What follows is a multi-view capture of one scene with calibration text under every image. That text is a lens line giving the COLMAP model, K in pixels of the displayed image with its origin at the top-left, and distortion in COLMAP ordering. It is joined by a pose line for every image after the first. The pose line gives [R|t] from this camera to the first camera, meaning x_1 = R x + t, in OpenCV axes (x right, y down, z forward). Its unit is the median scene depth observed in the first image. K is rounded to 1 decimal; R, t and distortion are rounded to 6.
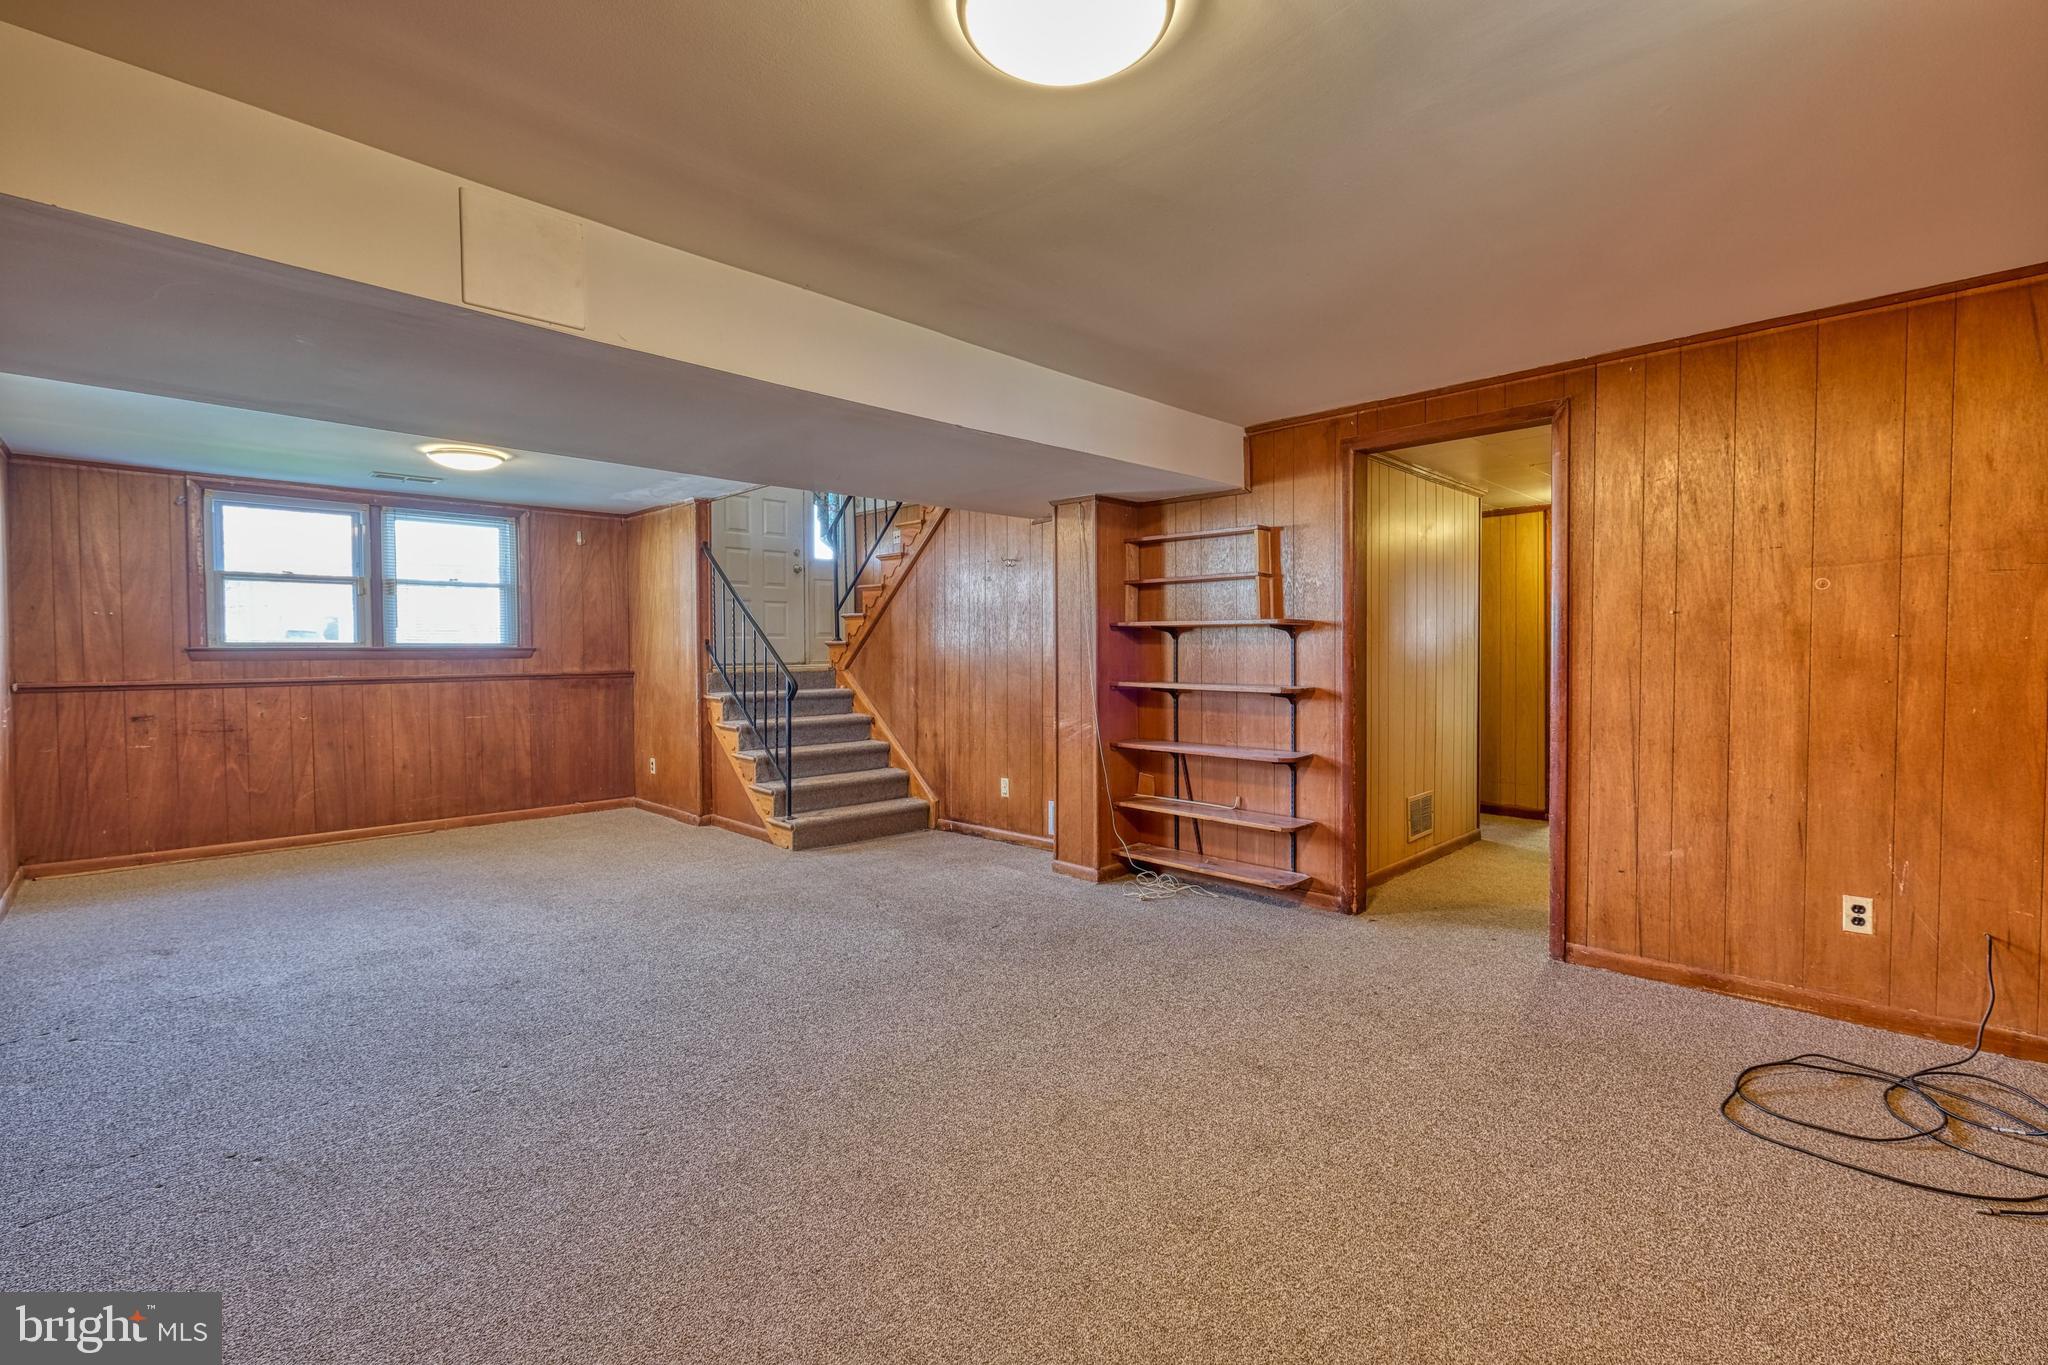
lens RADIAL K [[889.0, 0, 1038.1], [0, 889.0, 672.1], [0, 0, 1]] dist [-0.006587, 0.001617]
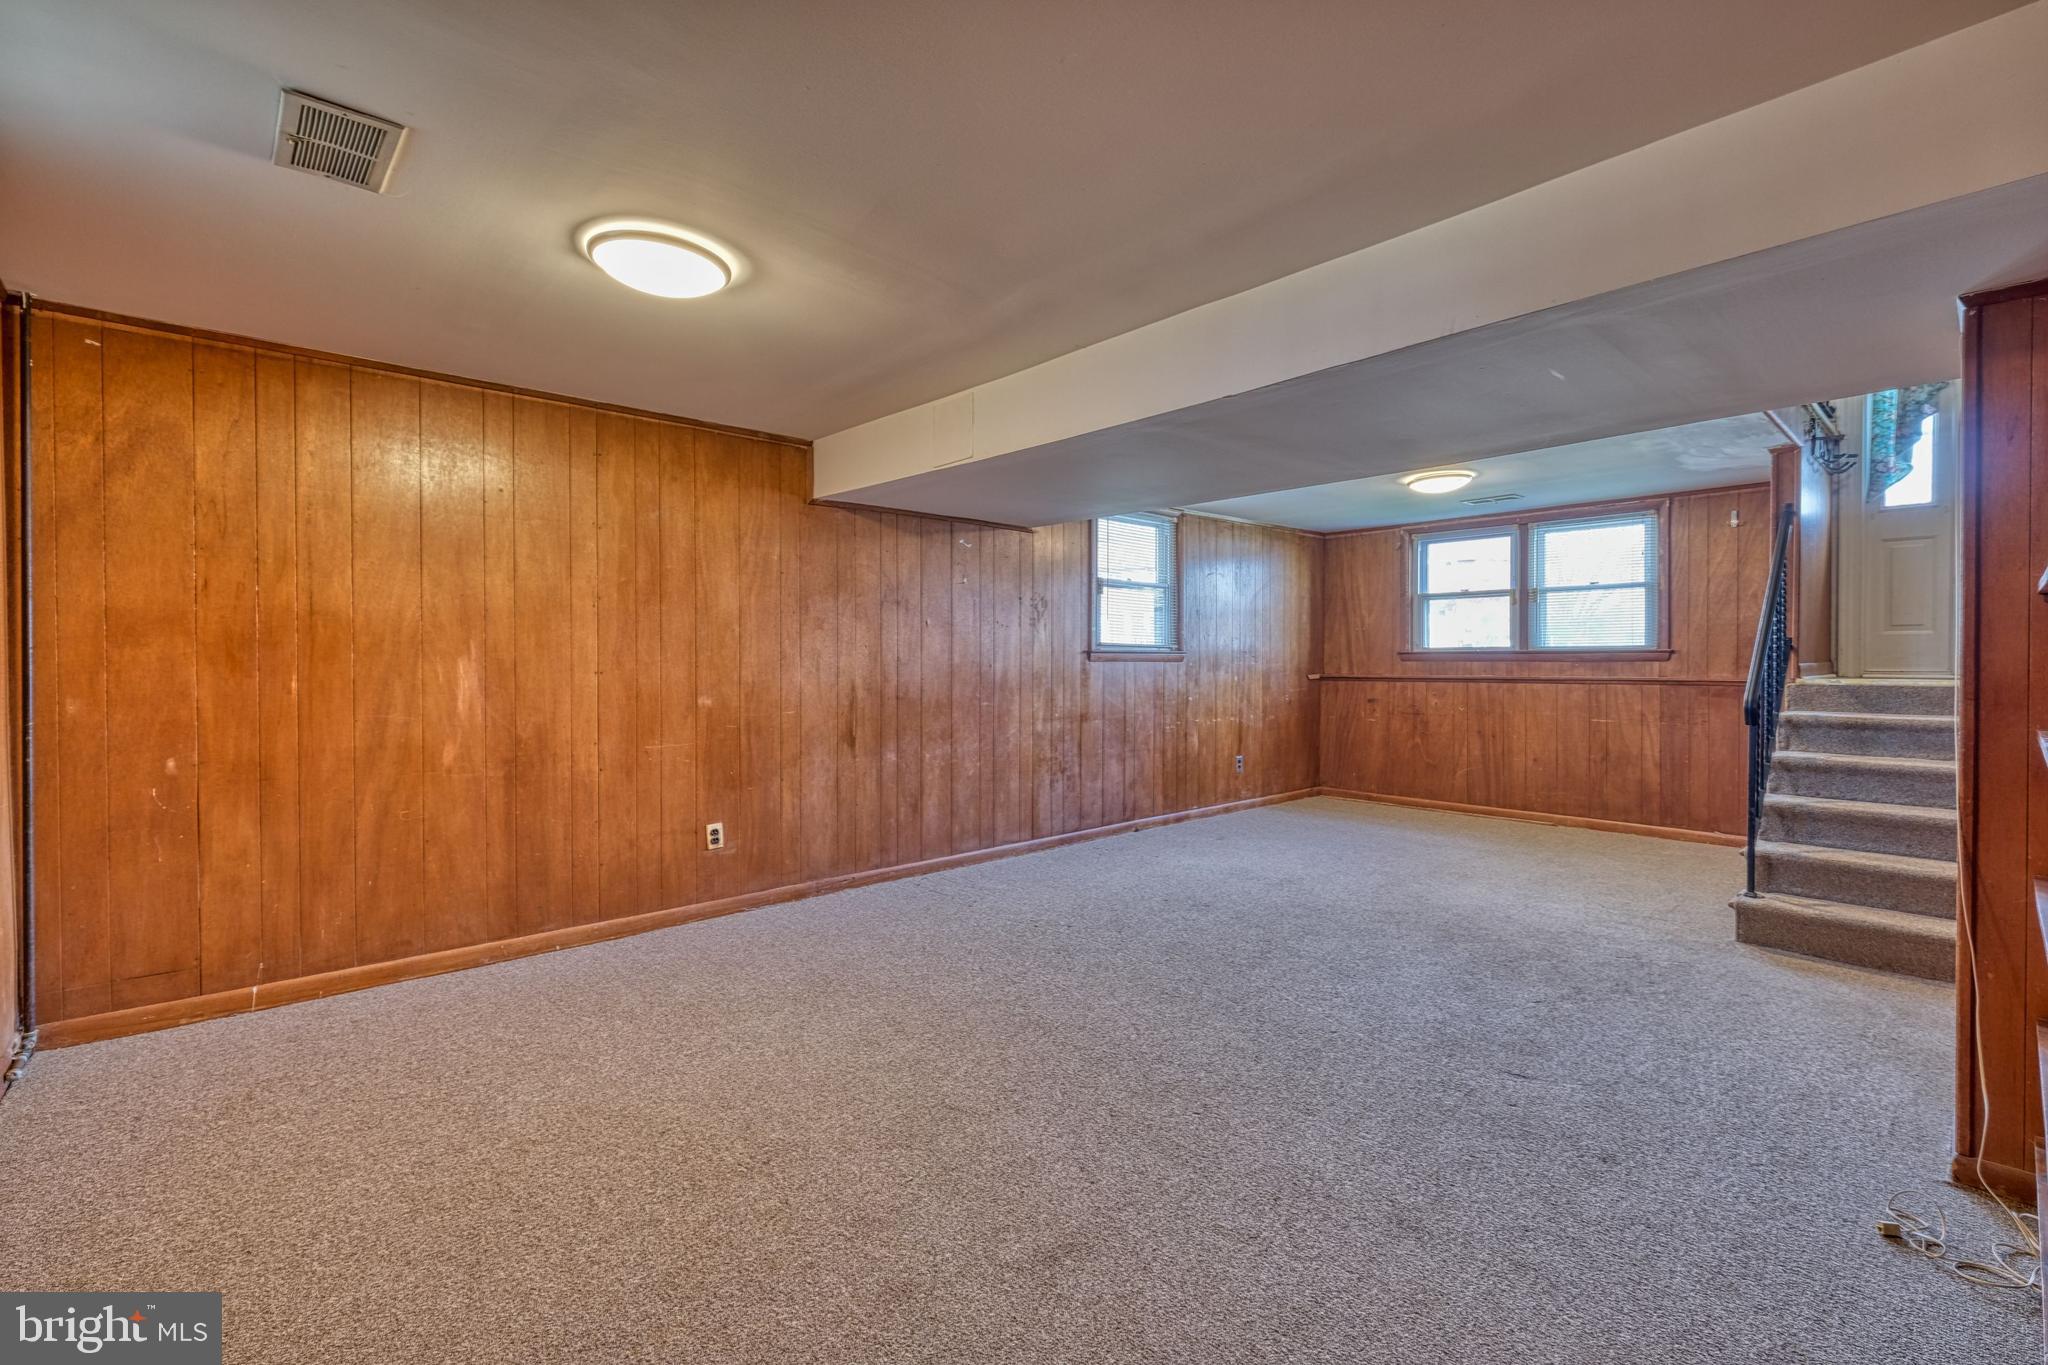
lens RADIAL K [[889.0, 0, 1034.2], [0, 889.0, 666.2], [0, 0, 1]] dist [-0.006587, 0.001617]
pose [[-0.044679, 0.012981, -0.998917, 0.406656], [-0.021378, 0.999674, 0.013947, -0.010769], [0.998773, 0.021978, -0.044387, 0.437876]]
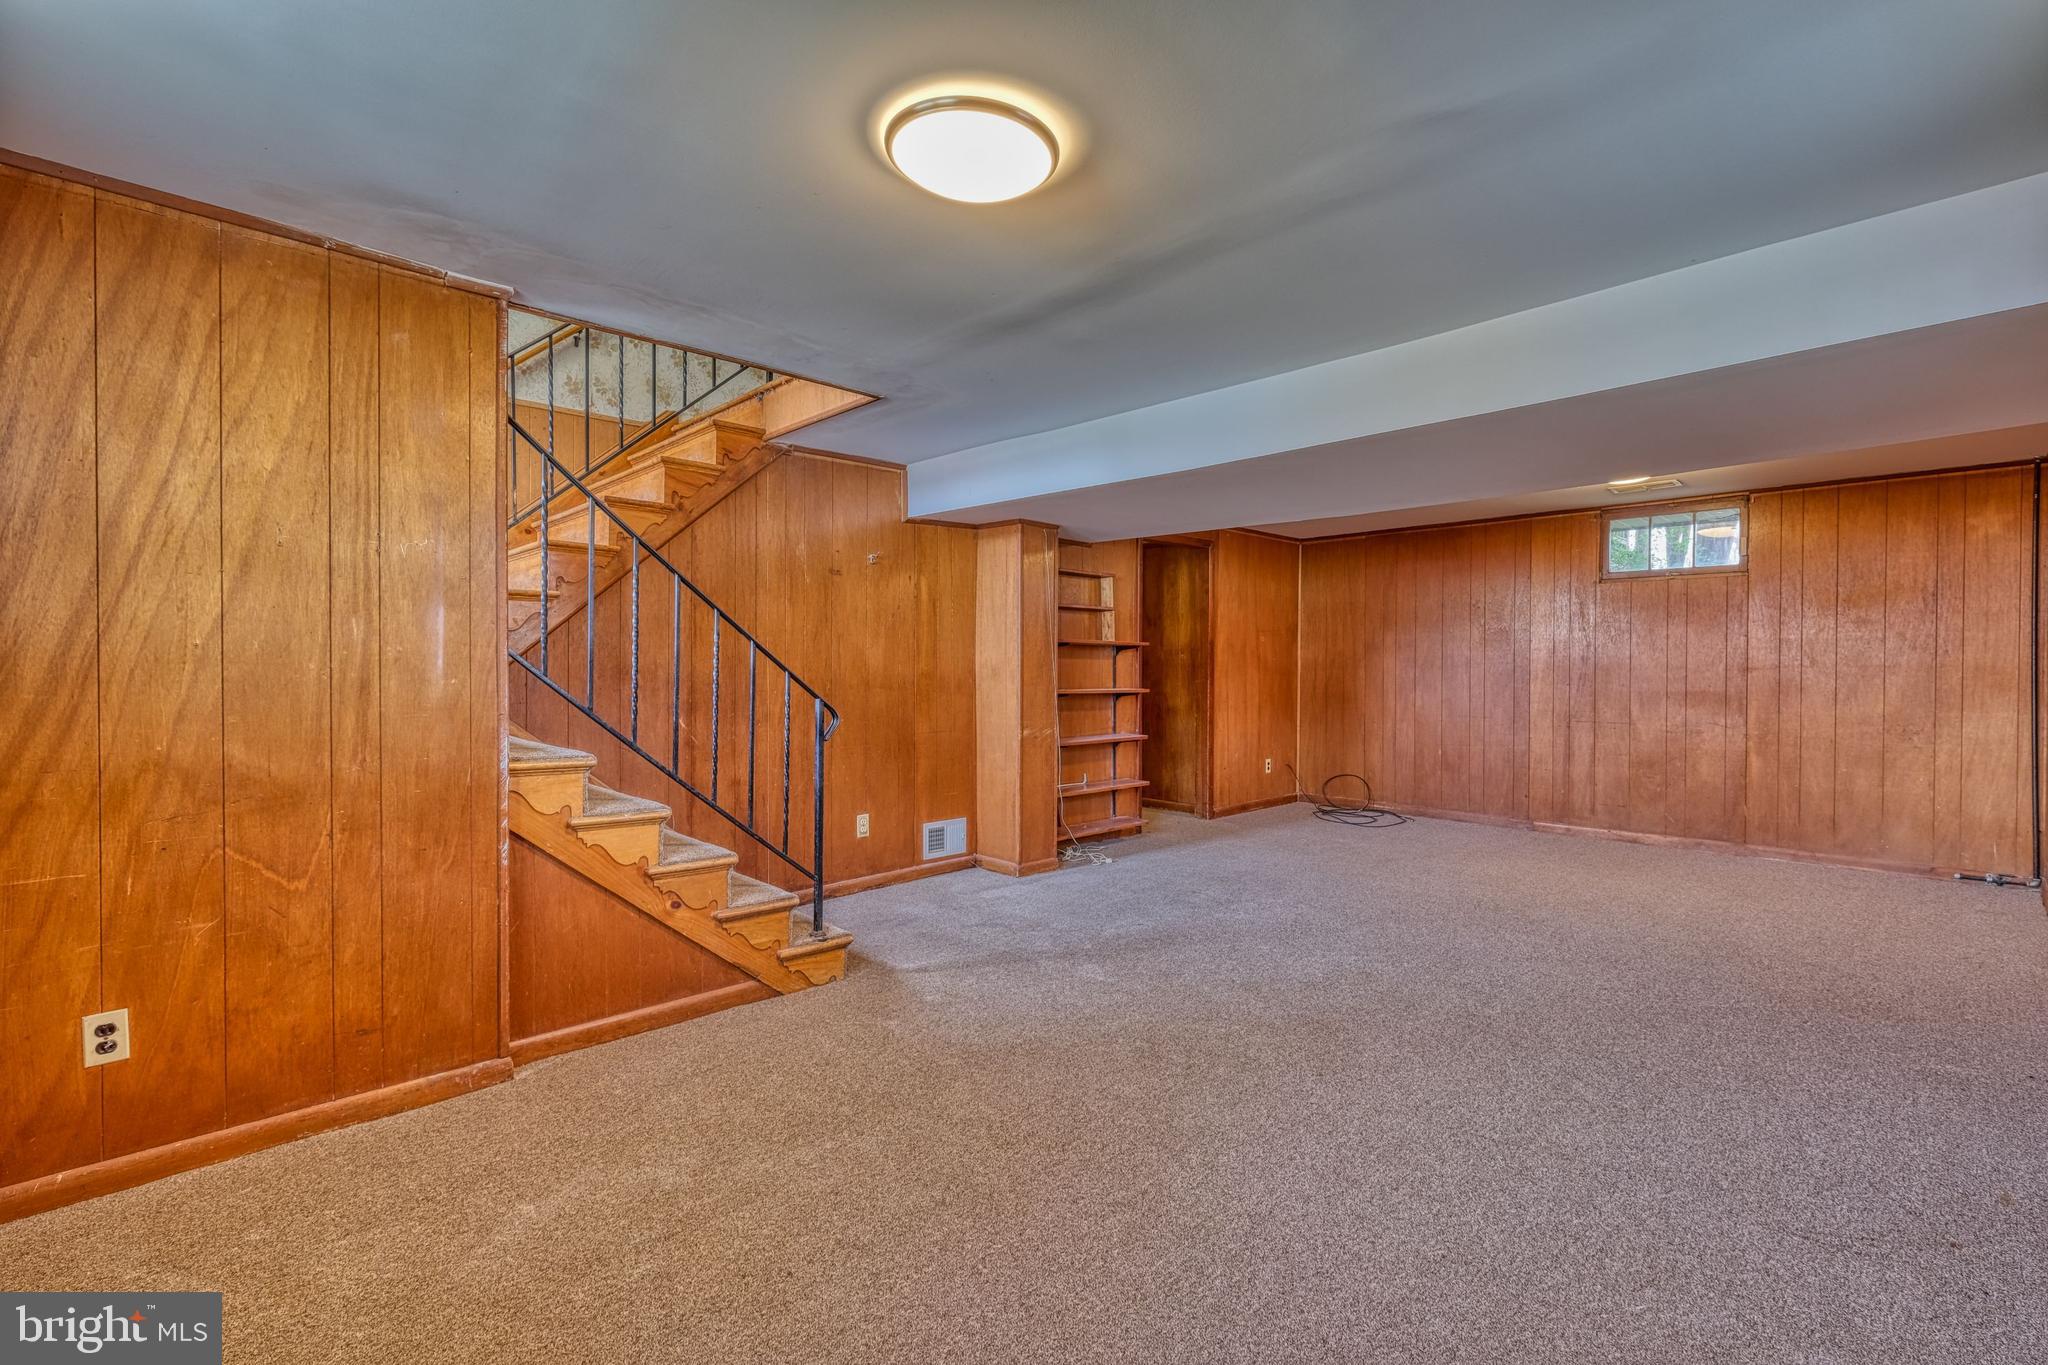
lens RADIAL K [[889.0, 0, 1027.4], [0, 889.0, 680.5], [0, 0, 1]] dist [-0.006587, 0.001617]
pose [[0.031160, -0.013767, 0.999420, -0.837894], [0.022416, 0.999663, 0.013071, -0.013835], [-0.999263, 0.021996, 0.031458, 0.789090]]
